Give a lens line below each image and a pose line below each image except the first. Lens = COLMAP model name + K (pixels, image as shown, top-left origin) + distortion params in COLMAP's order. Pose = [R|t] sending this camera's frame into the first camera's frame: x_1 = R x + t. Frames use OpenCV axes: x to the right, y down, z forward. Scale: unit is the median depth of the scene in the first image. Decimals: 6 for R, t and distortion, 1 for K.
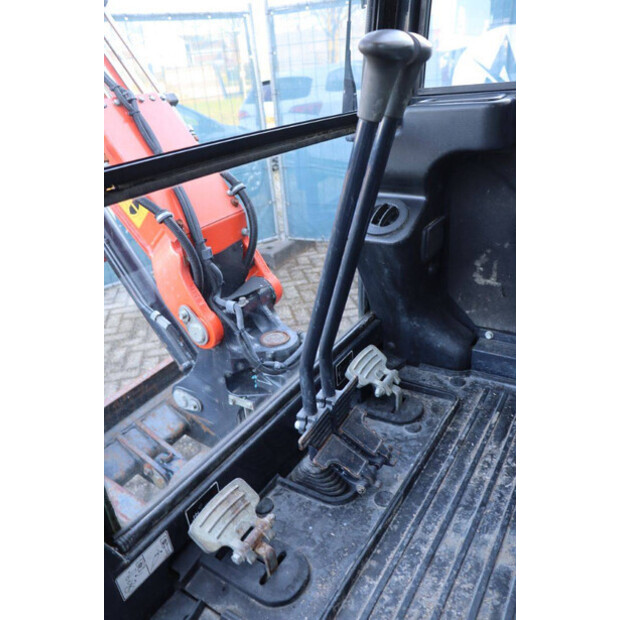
lens RADIAL K [[517.5, 0, 310.0], [0, 517.5, 310.0], [0, 0, 1]] dist [-0.098343, 0.008032]
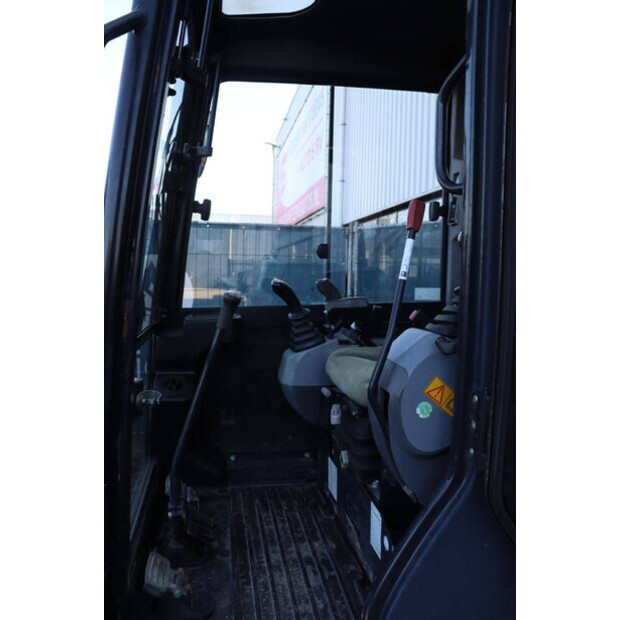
lens RADIAL K [[517.5, 0, 310.0], [0, 517.5, 310.0], [0, 0, 1]] dist [-0.098343, 0.008032]
pose [[0.734641, 0.025967, 0.677958, -0.768147], [0.228195, 0.931592, -0.282956, 0.175596], [-0.638928, 0.362578, 0.678460, -0.518918]]
